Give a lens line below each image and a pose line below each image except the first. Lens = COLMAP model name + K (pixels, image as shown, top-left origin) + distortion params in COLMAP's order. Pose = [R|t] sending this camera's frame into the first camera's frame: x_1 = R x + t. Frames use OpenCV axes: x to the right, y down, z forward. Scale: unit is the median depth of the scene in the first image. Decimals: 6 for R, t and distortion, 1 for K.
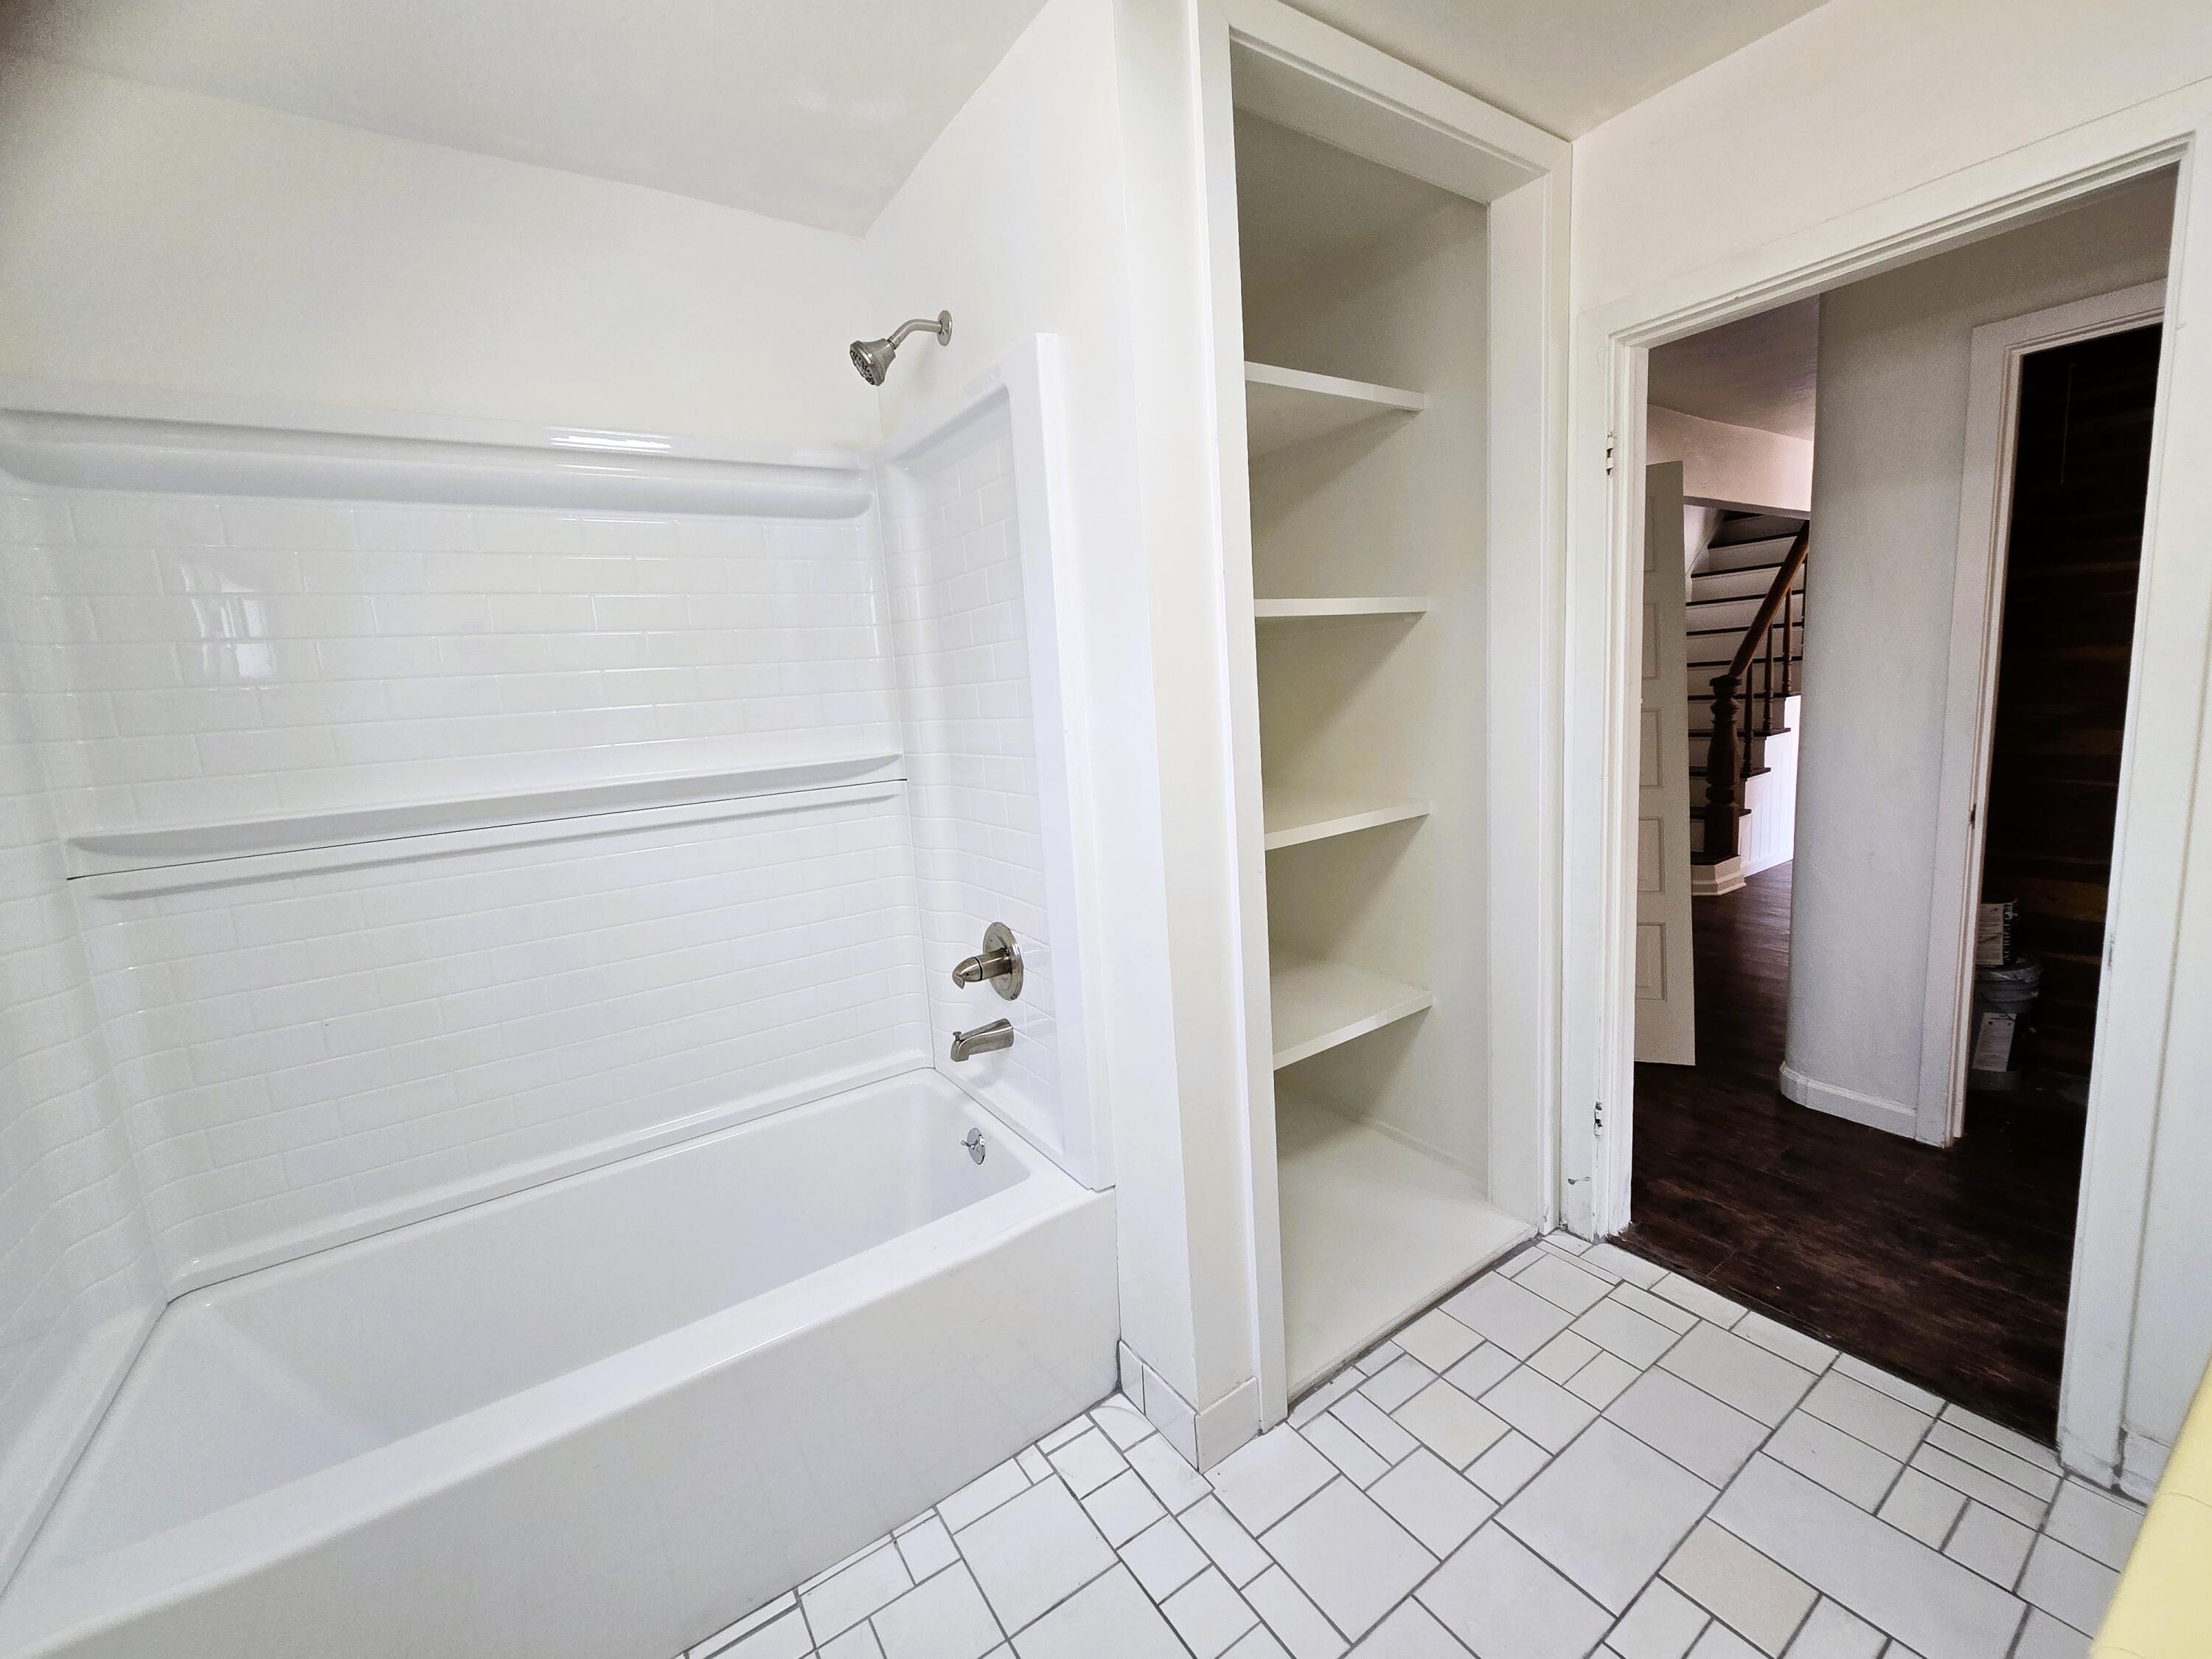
lens RADIAL K [[908.8, 0, 1110.4], [0, 908.8, 816.2], [0, 0, 1]] dist [-0.000108, -0.000610]
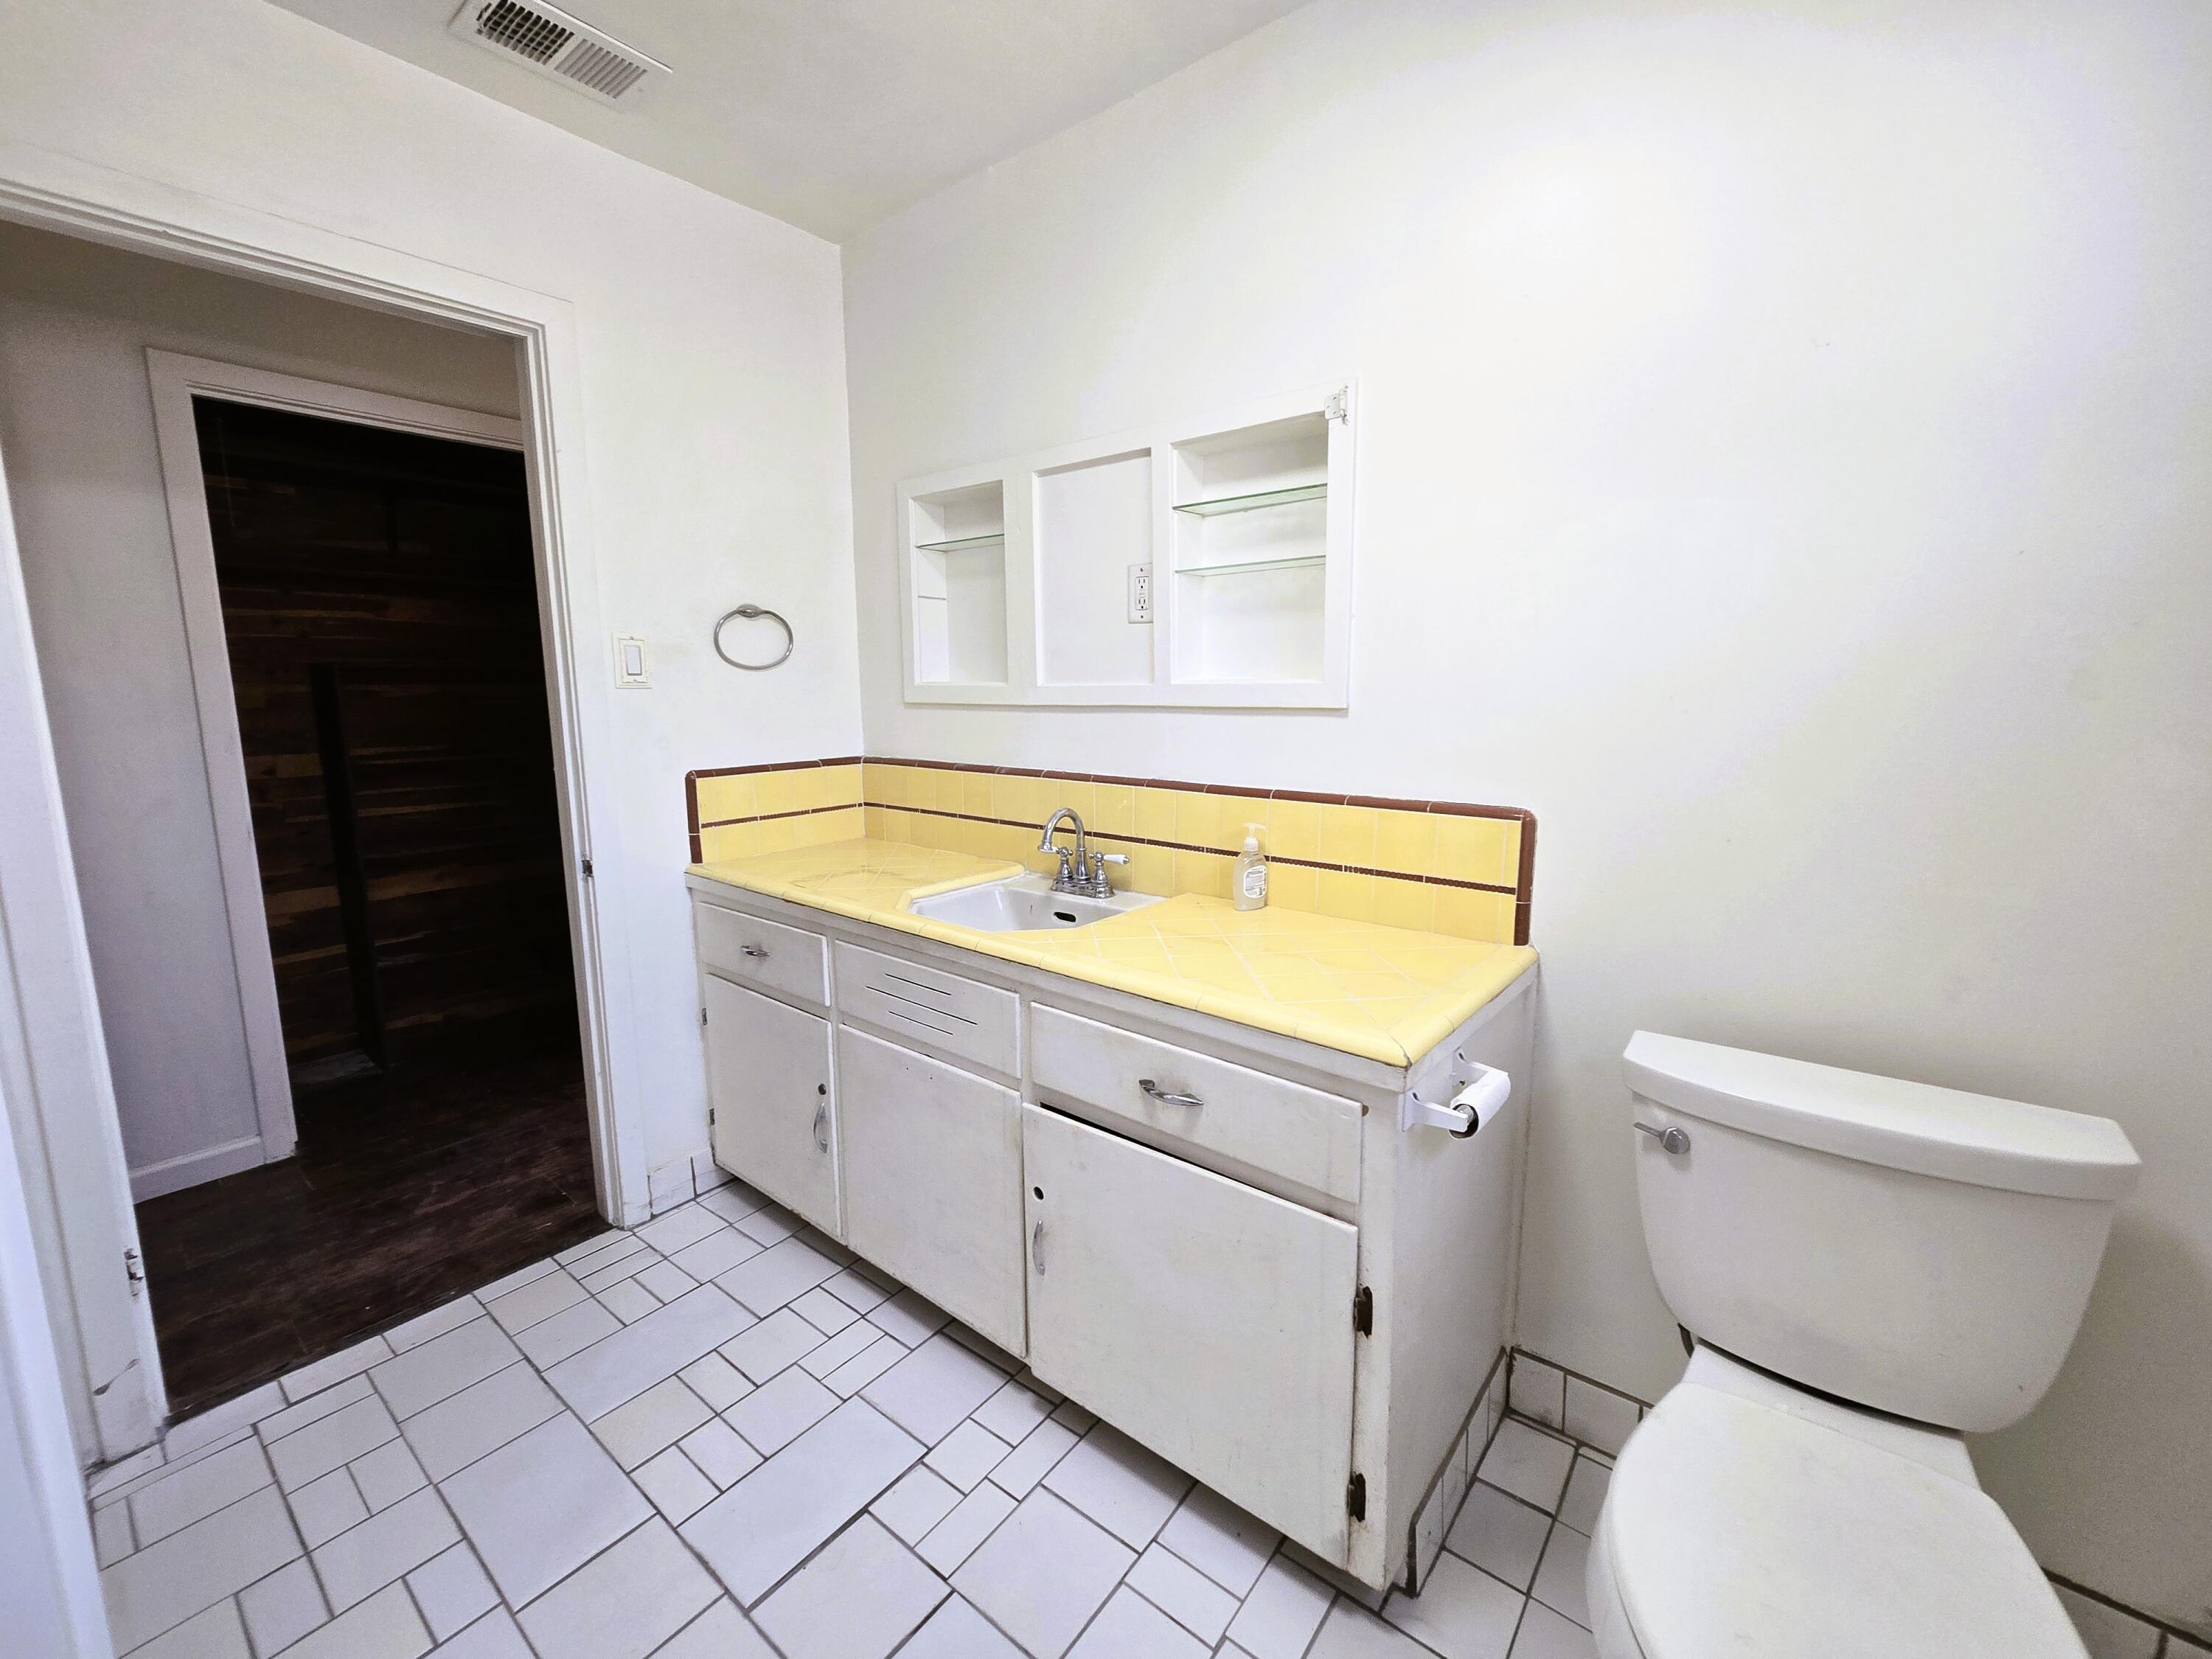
lens RADIAL K [[908.8, 0, 1110.4], [0, 908.8, 816.2], [0, 0, 1]] dist [-0.000108, -0.000610]
pose [[-0.303121, -0.069100, 0.950443, -0.382175], [0.164492, 0.978603, 0.123608, 0.016783], [-0.938648, 0.193808, -0.285269, 0.424603]]
